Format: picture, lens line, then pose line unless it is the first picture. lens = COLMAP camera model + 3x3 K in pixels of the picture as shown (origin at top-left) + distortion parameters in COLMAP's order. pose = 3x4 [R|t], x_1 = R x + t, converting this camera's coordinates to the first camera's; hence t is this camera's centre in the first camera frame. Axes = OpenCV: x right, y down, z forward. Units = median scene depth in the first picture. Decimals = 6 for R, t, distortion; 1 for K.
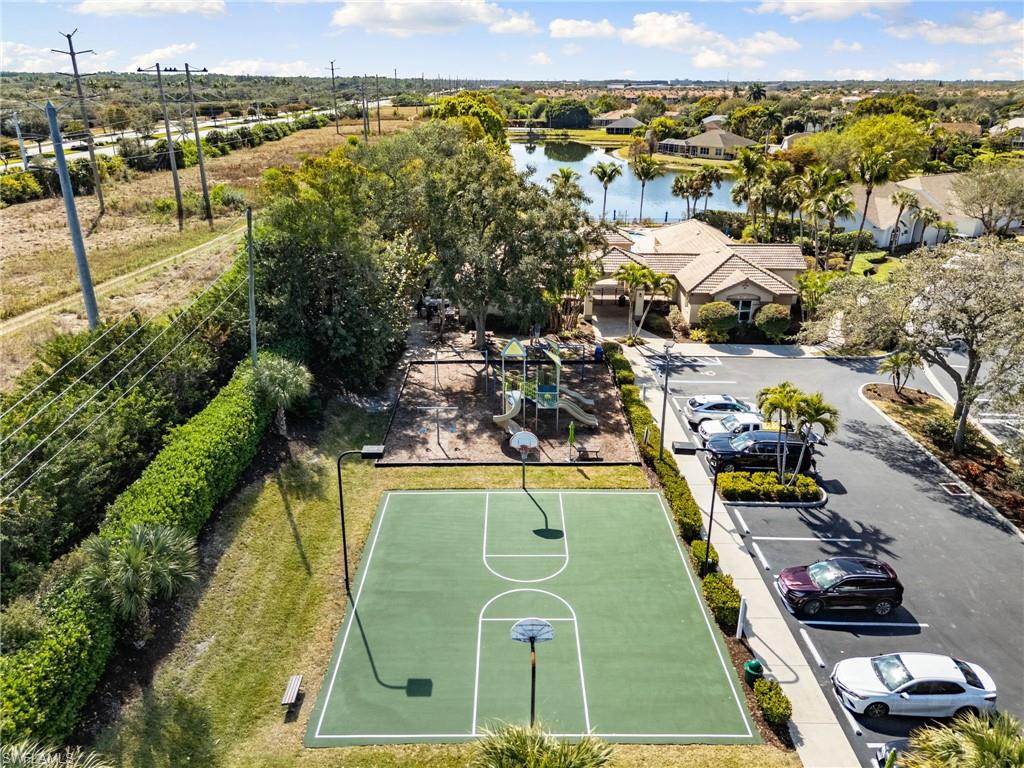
lens RADIAL K [[755.7, 0, 512.0], [0, 755.7, 384.0], [0, 0, 1]] dist [0.010042, -0.001214]
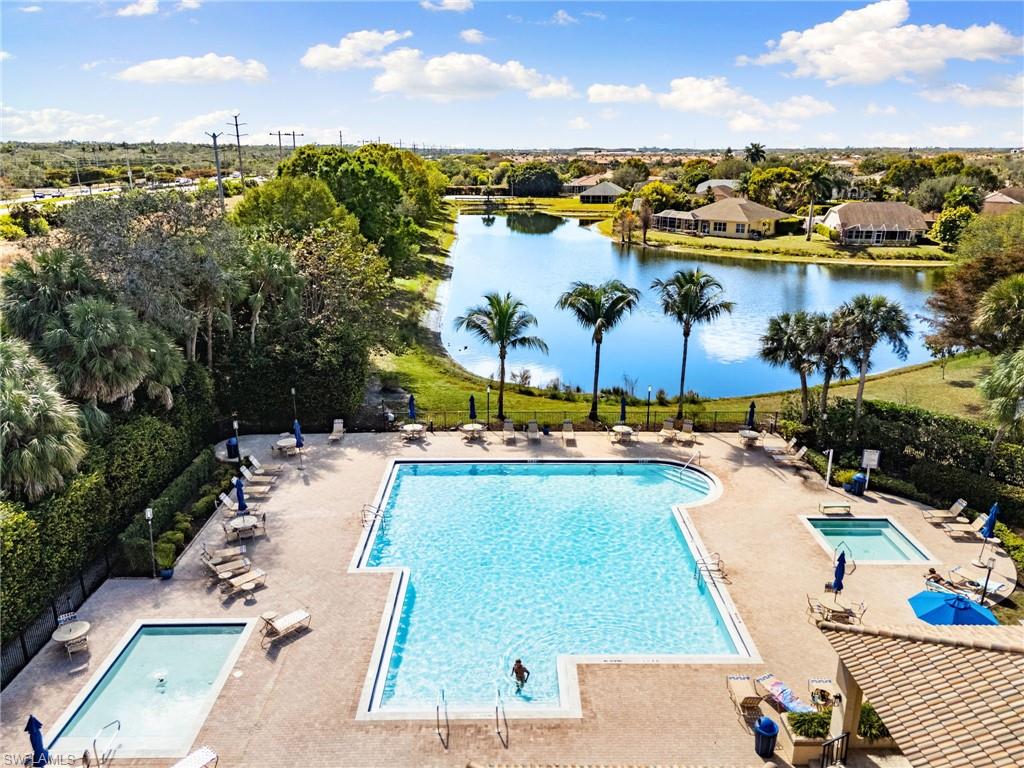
lens RADIAL K [[755.7, 0, 512.0], [0, 755.7, 384.0], [0, 0, 1]] dist [0.010042, -0.001214]
pose [[0.999369, -0.013236, 0.032946, 0.020949], [0.015860, 0.996612, -0.080699, -0.068666], [-0.031766, 0.081171, 0.996194, 0.199112]]
